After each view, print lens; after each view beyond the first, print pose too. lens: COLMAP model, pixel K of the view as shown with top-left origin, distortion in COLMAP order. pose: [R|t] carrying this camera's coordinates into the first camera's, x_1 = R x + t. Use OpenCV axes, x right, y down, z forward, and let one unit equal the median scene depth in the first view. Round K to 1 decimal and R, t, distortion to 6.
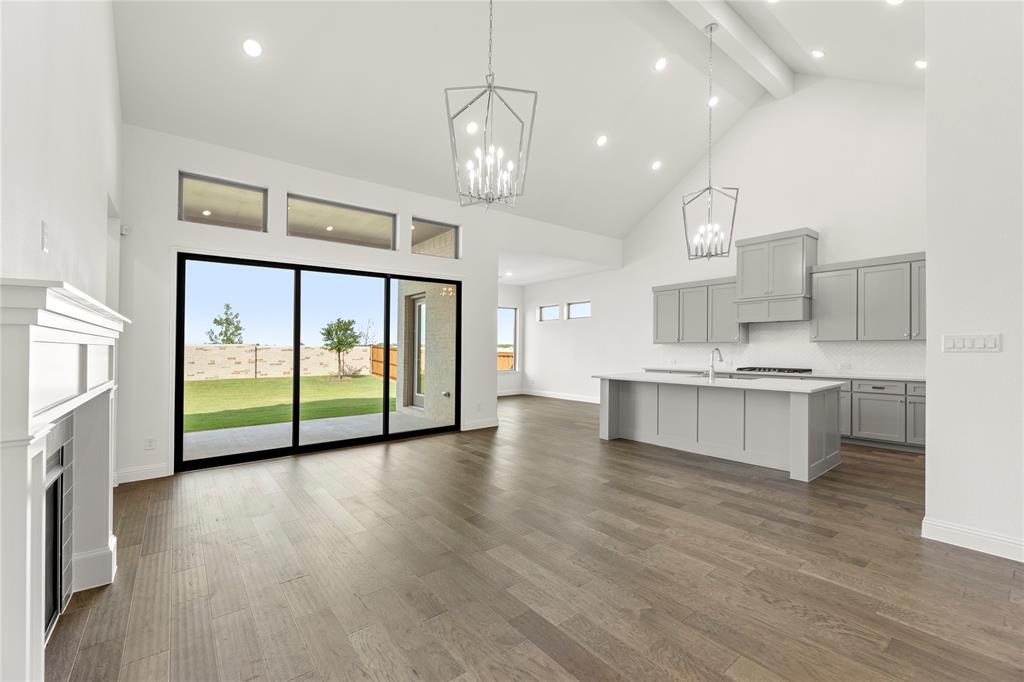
lens RADIAL K [[429.0, 0, 511.8], [0, 429.0, 345.4], [0, 0, 1]] dist [-0.004770, -0.000286]
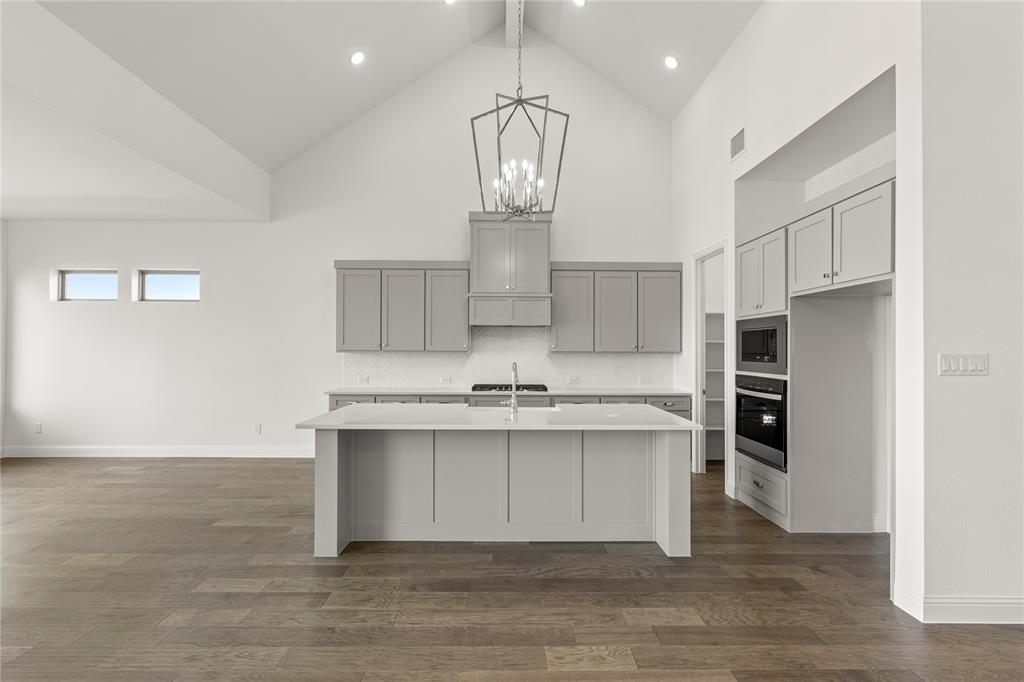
lens RADIAL K [[459.7, 0, 507.0], [0, 459.7, 359.5], [0, 0, 1]] dist [-0.000812, -0.000353]
pose [[0.615442, -0.005016, 0.788166, -0.056692], [-0.011257, 0.999822, 0.015153, -0.007850], [-0.788102, -0.018198, 0.615276, 0.515082]]
